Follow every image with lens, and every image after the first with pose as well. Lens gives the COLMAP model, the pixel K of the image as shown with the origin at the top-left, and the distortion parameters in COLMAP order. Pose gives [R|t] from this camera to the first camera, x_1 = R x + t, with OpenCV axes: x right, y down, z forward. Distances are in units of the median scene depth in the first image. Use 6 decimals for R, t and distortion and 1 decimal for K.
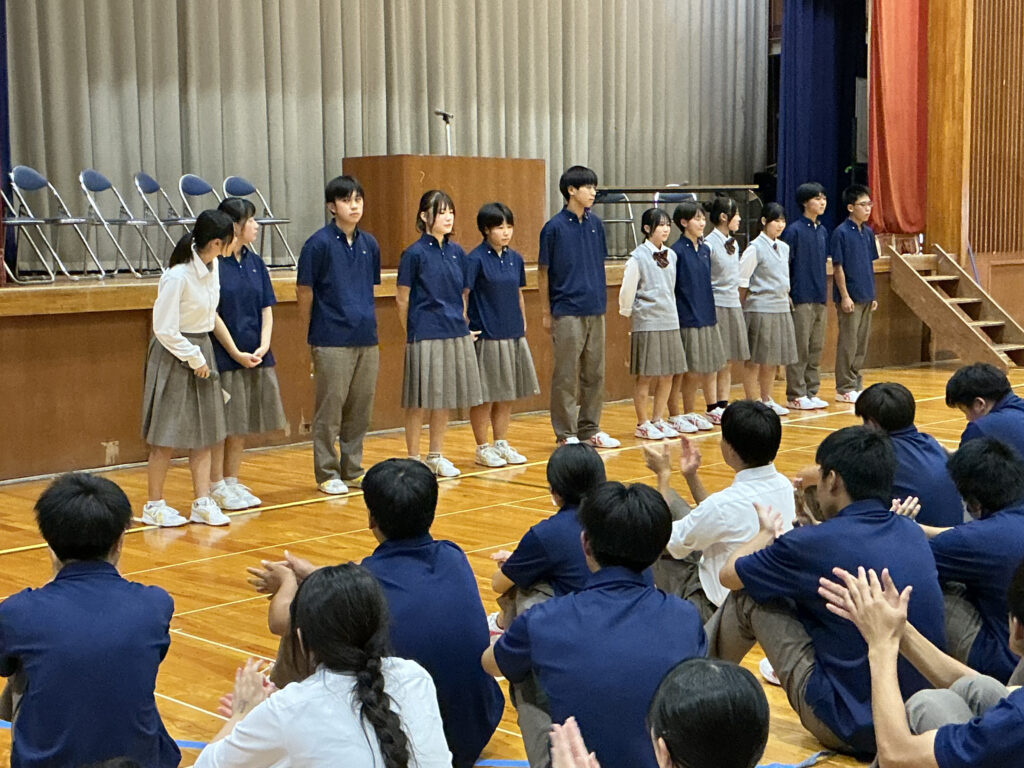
lens RADIAL K [[1581.0, 0, 512.0], [0, 1581.0, 384.0], [0, 0, 1]] dist [0.004000, 0.652415]
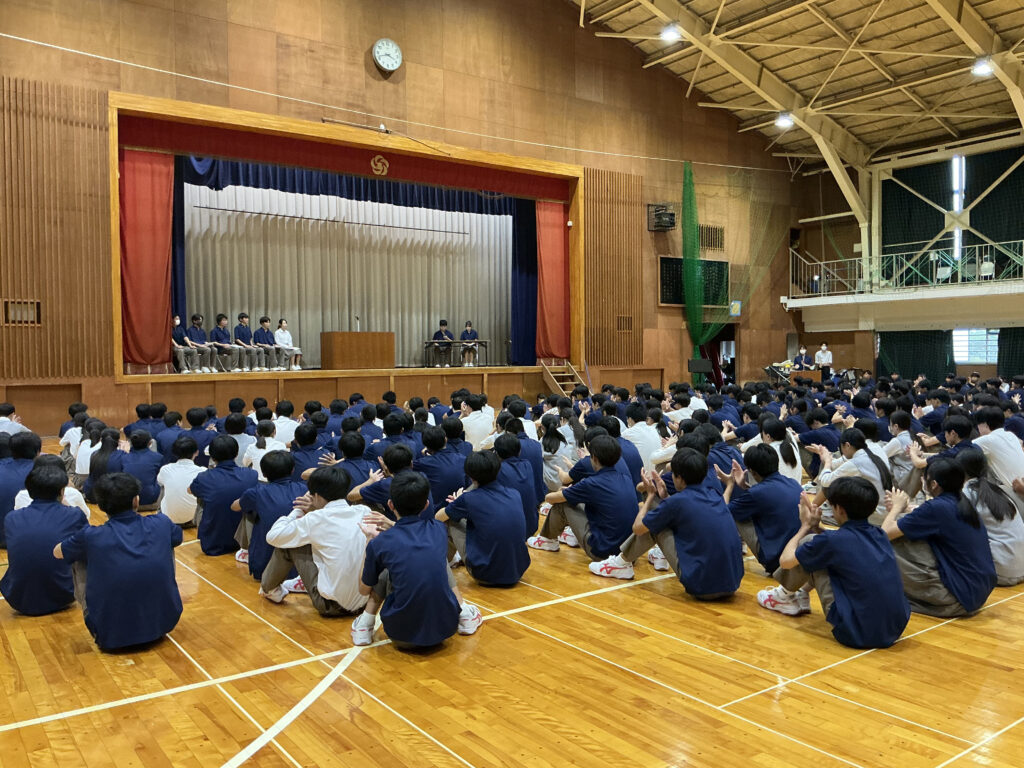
lens RADIAL K [[847.9, 0, 512.0], [0, 847.9, 384.0], [0, 0, 1]] dist [0.092611, -0.168247]
pose [[0.985660, 0.006172, -0.168632, 0.496581], [-0.016457, 0.998083, -0.059659, 0.040719], [0.167940, 0.061578, 0.983872, -0.478133]]
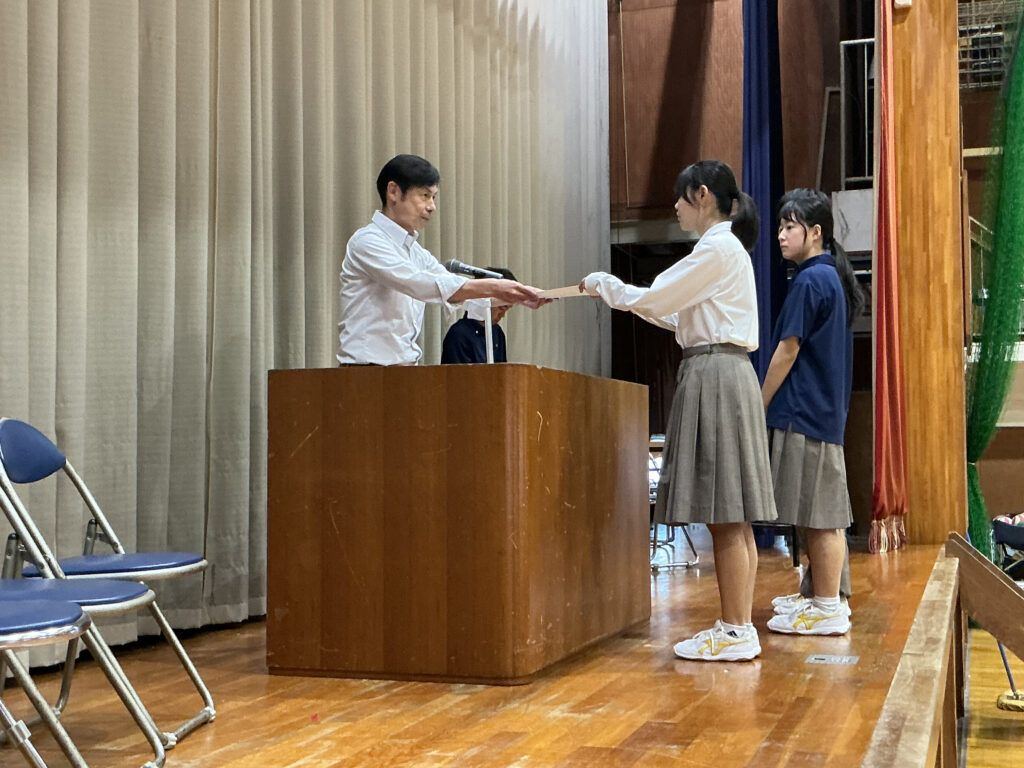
lens RADIAL K [[1405.2, 0, 512.0], [0, 1405.2, 384.0], [0, 0, 1]] dist [-0.000097, -0.014942]
pose [[0.893570, 0.024768, 0.448241, -0.189444], [0.042684, 0.989266, -0.139754, -0.091292], [-0.446891, 0.144012, 0.882921, 0.678376]]
